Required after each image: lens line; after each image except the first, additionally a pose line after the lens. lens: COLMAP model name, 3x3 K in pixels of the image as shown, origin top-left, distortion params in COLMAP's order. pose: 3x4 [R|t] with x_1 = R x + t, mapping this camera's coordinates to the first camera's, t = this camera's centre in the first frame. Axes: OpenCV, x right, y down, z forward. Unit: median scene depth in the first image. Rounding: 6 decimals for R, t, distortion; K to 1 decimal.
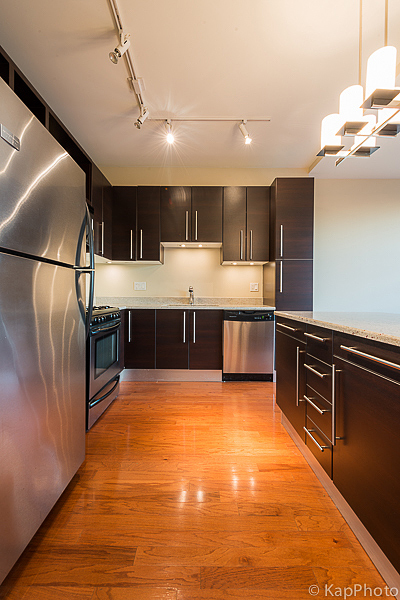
lens RADIAL K [[264.7, 0, 200.0], [0, 264.7, 300.0], [0, 0, 1]] dist [-0.000982, -0.000481]
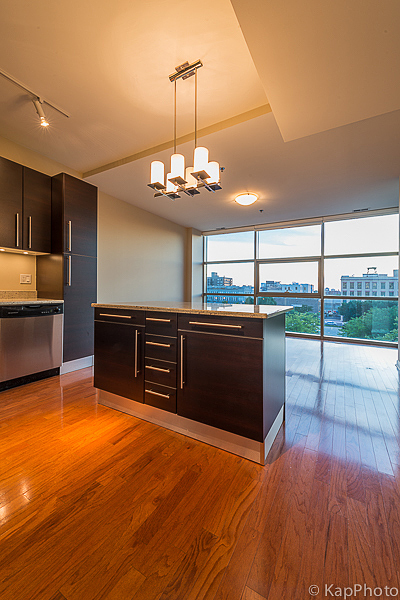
lens RADIAL K [[238.4, 0, 202.5], [0, 238.4, 291.2], [0, 0, 1]] dist [0.000888, -0.000027]
pose [[0.492594, -0.000134, 0.870259, -0.279695], [0.005795, 0.999978, -0.003126, -0.000707], [-0.870240, 0.006583, 0.492585, 0.098314]]
